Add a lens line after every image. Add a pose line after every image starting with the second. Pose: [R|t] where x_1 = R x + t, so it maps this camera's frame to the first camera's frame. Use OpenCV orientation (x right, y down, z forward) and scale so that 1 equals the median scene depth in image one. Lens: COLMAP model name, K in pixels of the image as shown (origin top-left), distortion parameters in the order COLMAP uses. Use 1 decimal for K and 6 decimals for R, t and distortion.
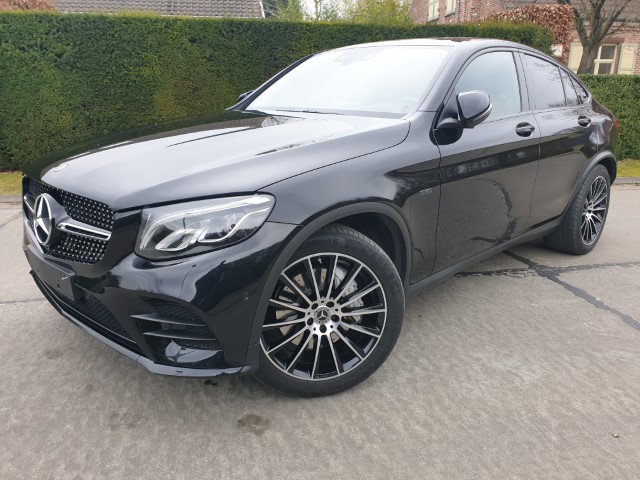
lens RADIAL K [[525.4, 0, 248.2], [0, 525.4, 236.3], [0, 0, 1]] dist [0.024976, -0.001064]
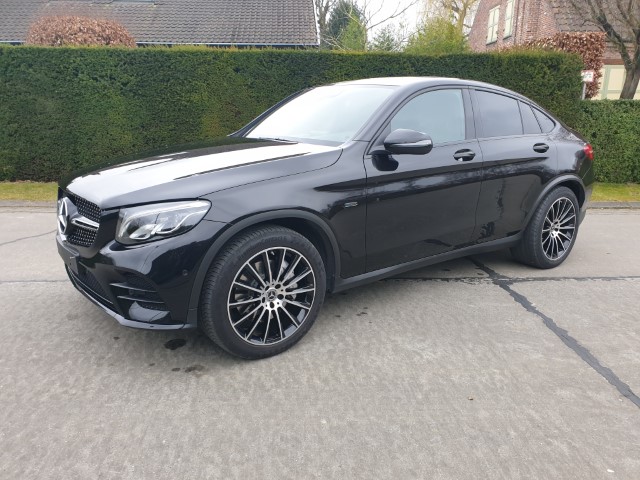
lens RADIAL K [[525.4, 0, 248.2], [0, 525.4, 236.3], [0, 0, 1]] dist [0.024976, -0.001064]
pose [[0.987645, 0.038046, -0.152016, 0.269999], [-0.042421, 0.998771, -0.025643, 0.033134], [0.150854, 0.031775, 0.988045, -0.266267]]
